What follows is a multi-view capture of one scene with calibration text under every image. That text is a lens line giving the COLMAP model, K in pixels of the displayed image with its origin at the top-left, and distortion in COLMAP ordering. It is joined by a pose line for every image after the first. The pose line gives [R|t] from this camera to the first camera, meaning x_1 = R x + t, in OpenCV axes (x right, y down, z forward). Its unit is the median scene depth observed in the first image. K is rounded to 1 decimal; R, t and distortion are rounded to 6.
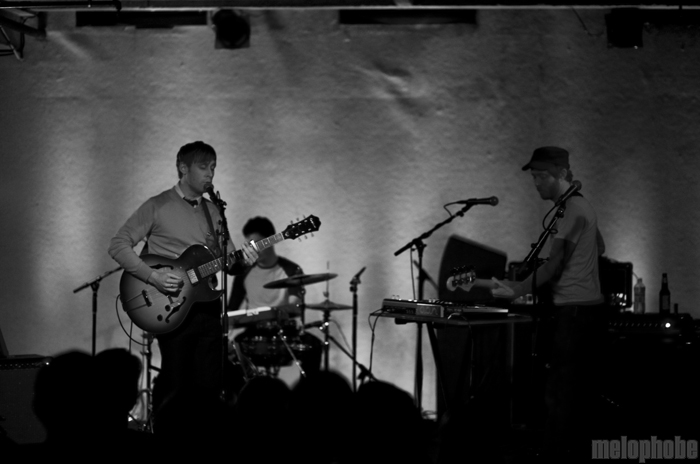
lens RADIAL K [[1699.9, 0, 350.0], [0, 1699.9, 232.0], [0, 0, 1]] dist [-0.035443, -1.323341]
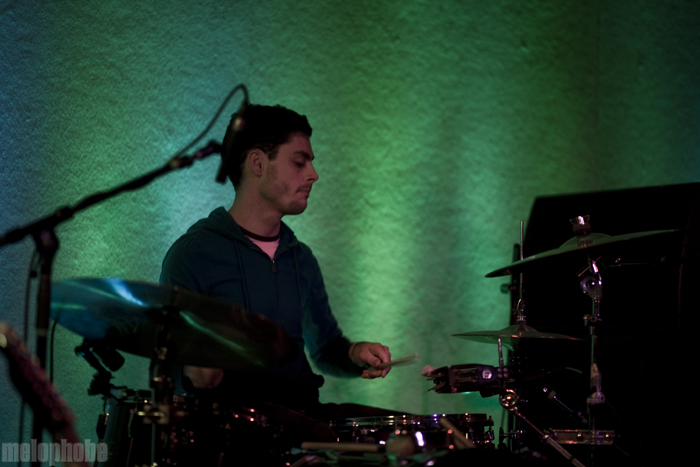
lens RADIAL K [[1699.9, 0, 350.0], [0, 1699.9, 233.5], [0, 0, 1]] dist [-0.035443, -1.323341]
pose [[0.761142, 0.060313, 0.645775, -0.264182], [-0.005868, 0.996267, -0.086131, 0.049445], [-0.648559, 0.061769, 0.758654, 0.664683]]
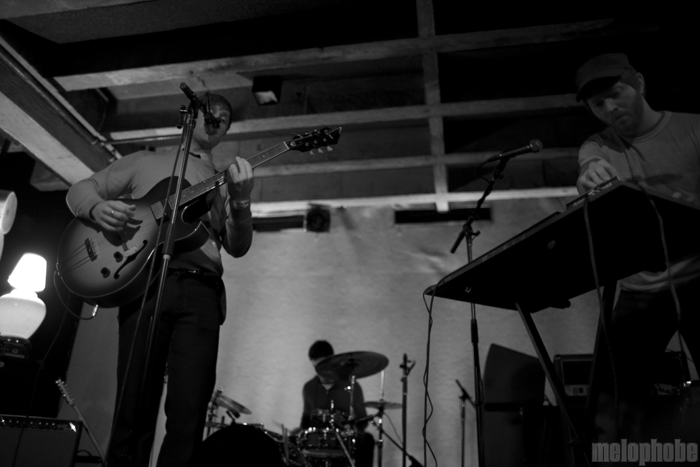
lens RADIAL K [[560.6, 0, 350.0], [0, 560.6, 233.5], [0, 0, 1]] dist [-0.109301, 0.137385]
pose [[0.994933, -0.006204, -0.100349, 0.003592], [-0.038755, 0.897297, -0.439722, 0.092520], [0.092770, 0.441383, 0.892510, 0.581608]]
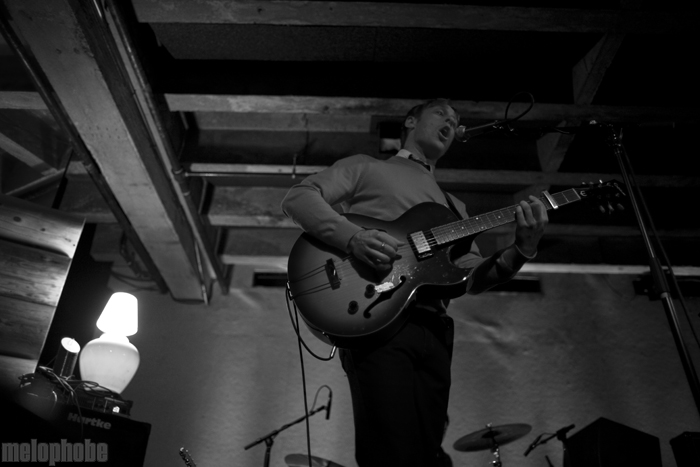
lens RADIAL K [[560.6, 0, 350.0], [0, 560.6, 233.5], [0, 0, 1]] dist [-0.109301, 0.137385]
pose [[0.994717, 0.070019, 0.075076, -0.121840], [-0.016653, 0.831675, -0.555012, 0.093329], [-0.101300, 0.550830, 0.828447, 0.604990]]
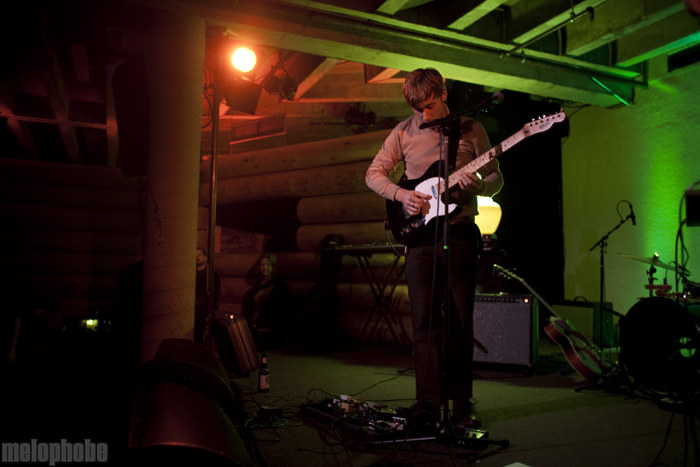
lens RADIAL K [[560.6, 0, 350.0], [0, 560.6, 233.5], [0, 0, 1]] dist [-0.109301, 0.137385]
pose [[0.483247, -0.051615, -0.873961, 0.100826], [-0.030361, 0.996672, -0.075650, 0.053771], [0.874957, 0.063092, 0.480072, 0.572491]]
